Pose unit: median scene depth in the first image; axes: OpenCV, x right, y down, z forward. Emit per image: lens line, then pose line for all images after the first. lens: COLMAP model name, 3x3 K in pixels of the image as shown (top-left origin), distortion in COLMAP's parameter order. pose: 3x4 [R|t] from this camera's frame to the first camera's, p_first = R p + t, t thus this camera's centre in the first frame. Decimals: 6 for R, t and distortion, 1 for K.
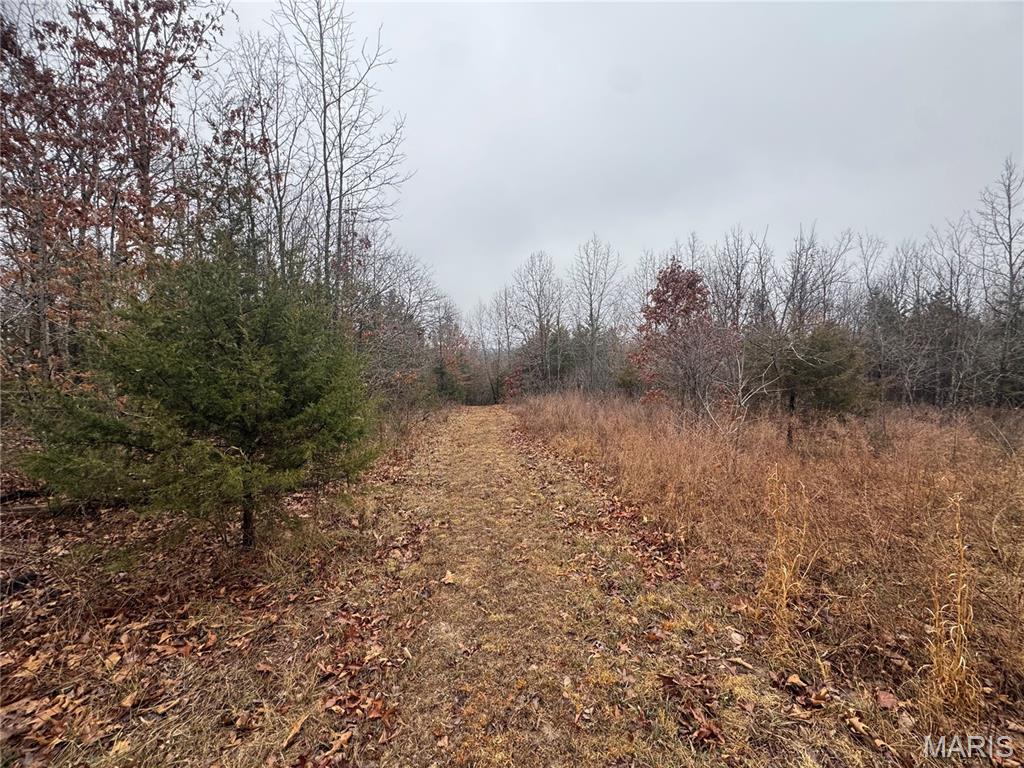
lens RADIAL K [[408.4, 0, 512.2], [0, 408.4, 383.9], [0, 0, 1]] dist [-0.000292, 0.000127]
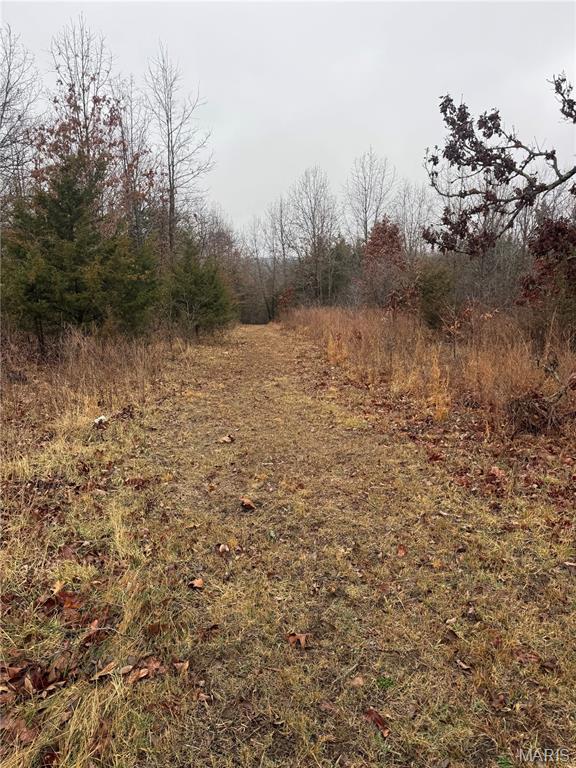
lens RADIAL K [[541.3, 0, 285.4], [0, 541.3, 387.2], [0, 0, 1]] dist [0.039559, -0.030261]
pose [[0.999857, -0.000291, -0.016899, 0.018954], [0.002797, 0.988914, 0.148463, 0.007880], [0.016669, -0.148489, 0.988774, -0.372319]]
